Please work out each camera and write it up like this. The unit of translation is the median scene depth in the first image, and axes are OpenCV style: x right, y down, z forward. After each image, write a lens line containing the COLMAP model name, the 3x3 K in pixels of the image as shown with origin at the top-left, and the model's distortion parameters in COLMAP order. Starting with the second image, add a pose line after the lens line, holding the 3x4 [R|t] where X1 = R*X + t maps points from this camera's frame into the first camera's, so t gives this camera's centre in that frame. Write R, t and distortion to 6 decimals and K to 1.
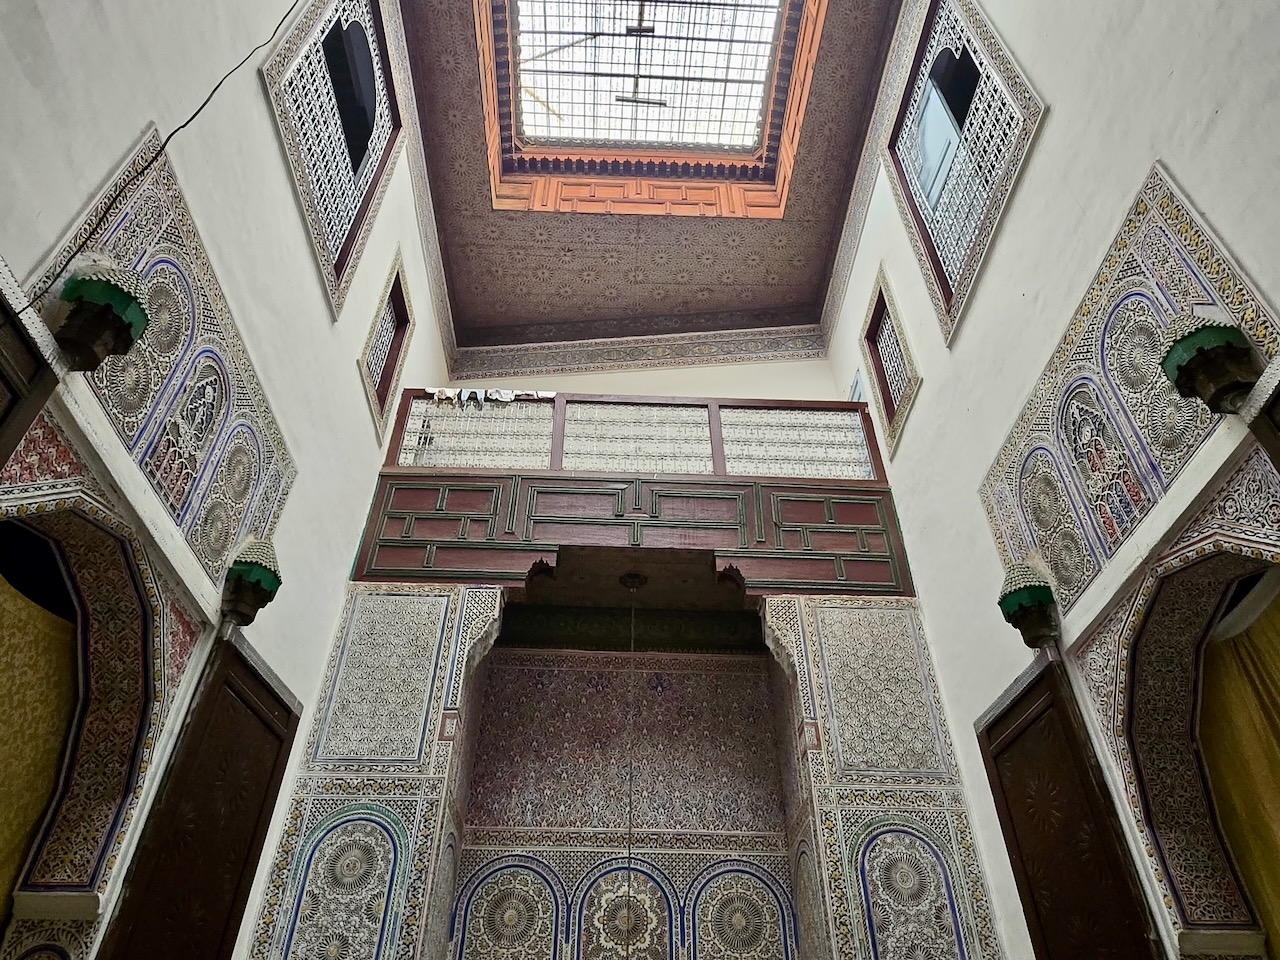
lens RADIAL K [[845.1, 0, 641.7], [0, 845.1, 462.4], [0, 0, 1]] dist [0.000375, -0.005368]
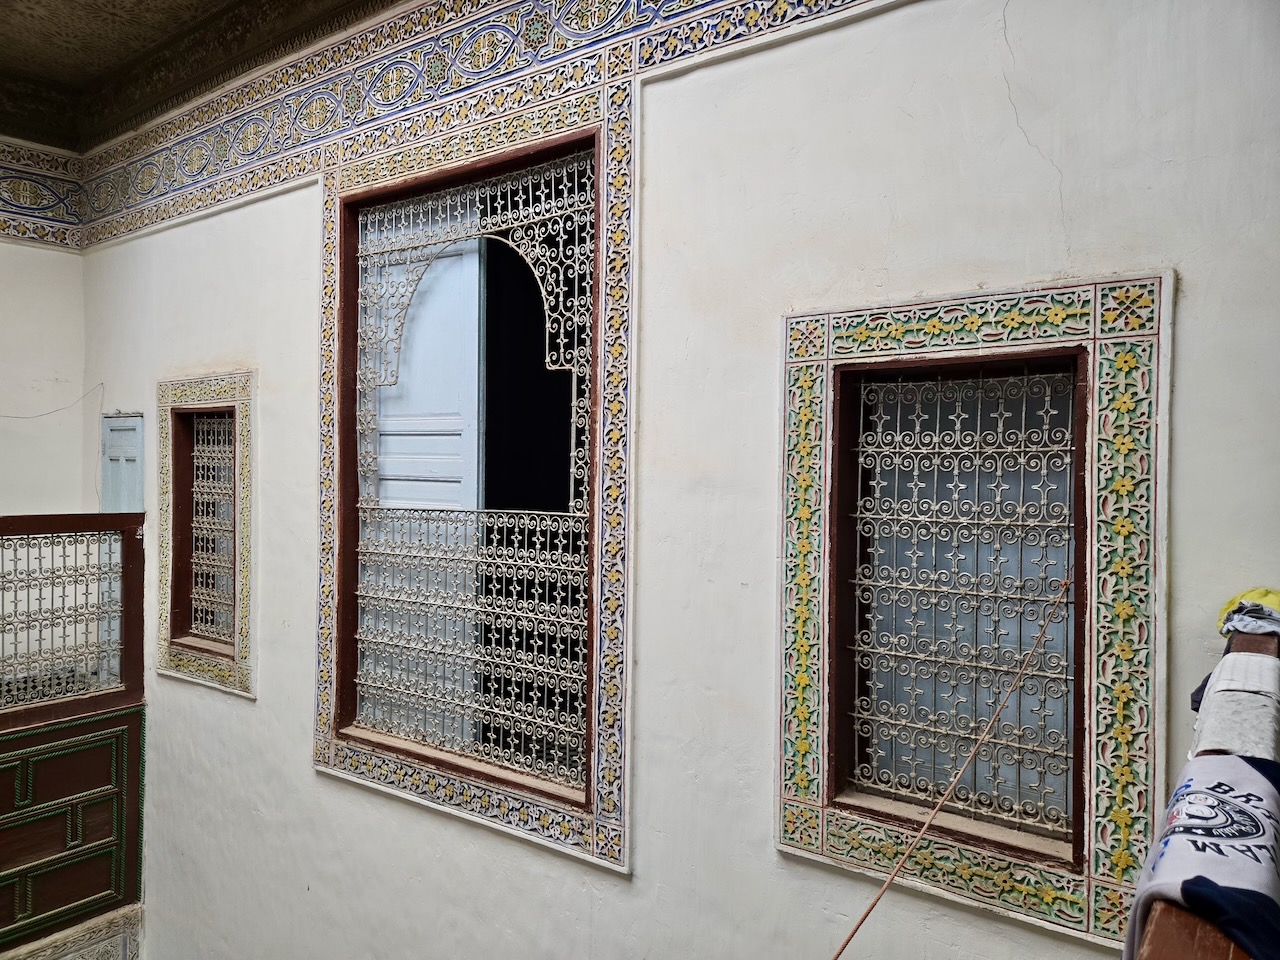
lens RADIAL K [[849.3, 0, 639.6], [0, 849.3, 475.9], [0, 0, 1]] dist [0.060824, -0.041954]
pose [[0.617748, -0.002968, 0.786370, 0.011176], [-0.525609, 0.742244, 0.415703, -0.709038], [-0.584913, -0.670123, 0.456960, 0.735103]]
